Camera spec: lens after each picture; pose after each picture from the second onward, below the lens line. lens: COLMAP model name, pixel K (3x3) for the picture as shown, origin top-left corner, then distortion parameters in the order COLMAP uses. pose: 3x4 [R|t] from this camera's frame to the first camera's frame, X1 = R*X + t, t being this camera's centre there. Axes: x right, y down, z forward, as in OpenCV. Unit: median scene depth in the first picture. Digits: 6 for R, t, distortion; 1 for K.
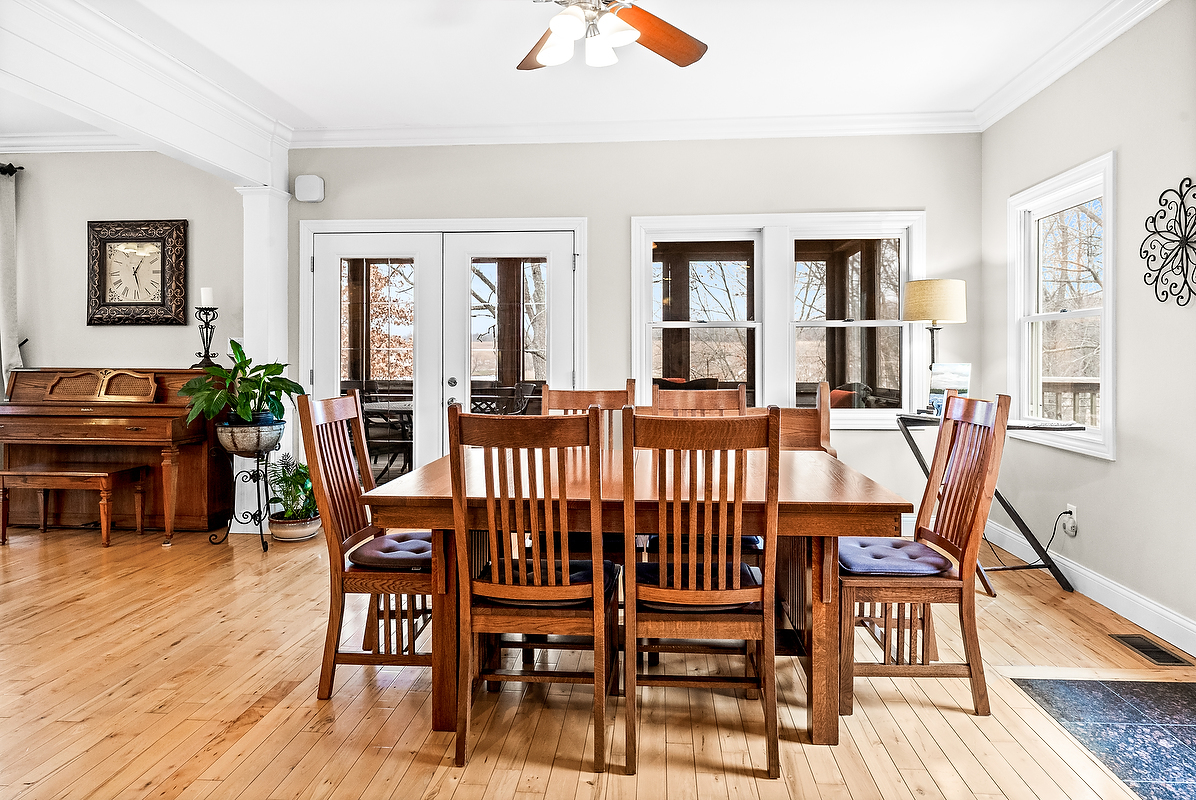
lens RADIAL K [[693.3, 0, 602.0], [0, 693.3, 357.4], [0, 0, 1]] dist [0.003254, 0.000956]
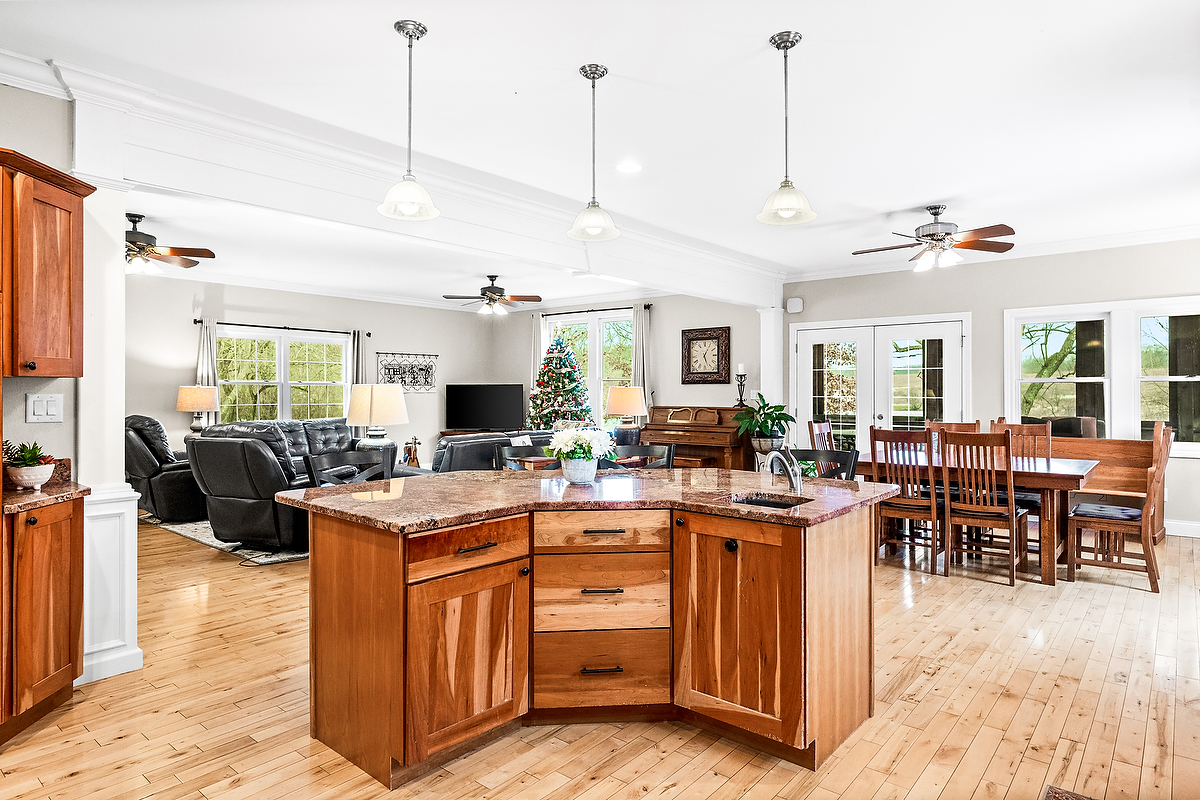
lens RADIAL K [[687.2, 0, 600.0], [0, 687.2, 400.0], [0, 0, 1]] dist [0.001588, 0.000336]
pose [[0.813195, 0.003937, -0.581978, 0.191668], [0.003869, 0.999918, 0.012170, -0.027353], [0.581978, -0.012148, 0.813114, -0.709462]]
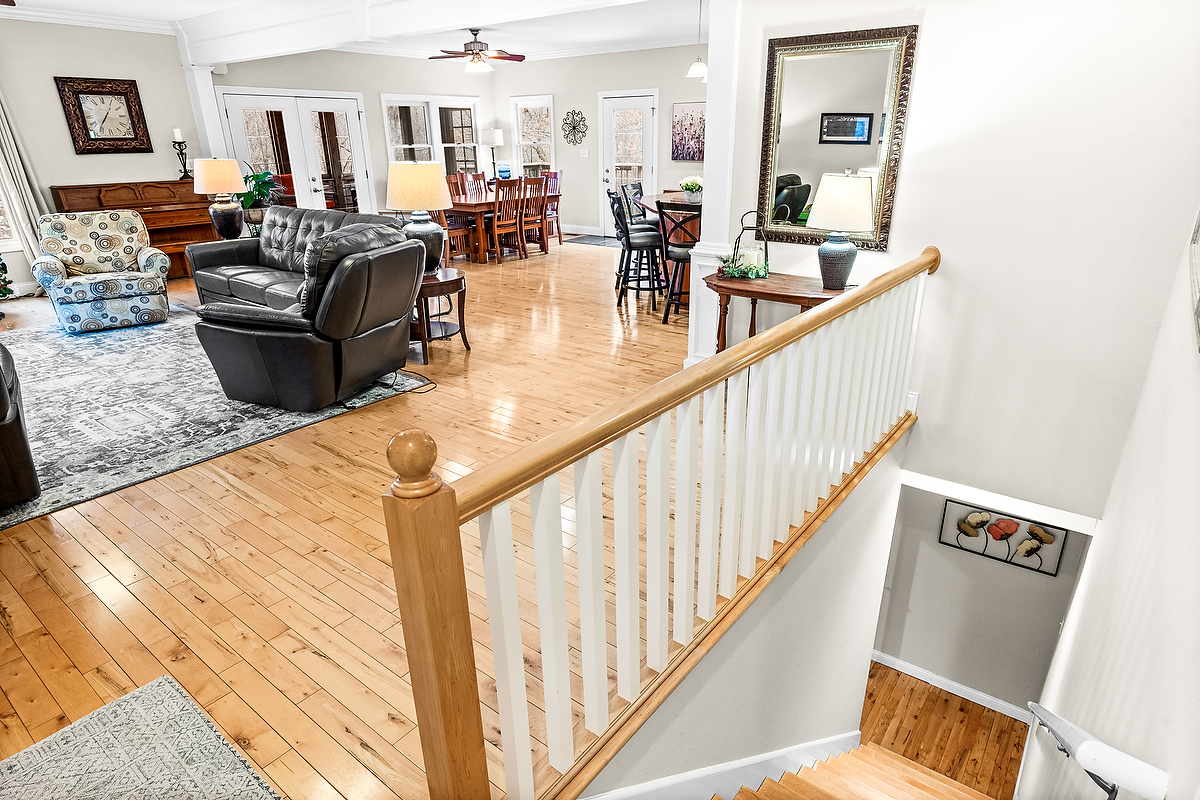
lens RADIAL K [[687.2, 0, 600.0], [0, 687.2, 400.0], [0, 0, 1]] dist [0.001588, 0.000336]
pose [[0.552092, -0.307875, 0.774859, -1.482821], [0.013673, 0.932548, 0.360787, -0.074075], [-0.833671, -0.188593, 0.519062, -0.832728]]
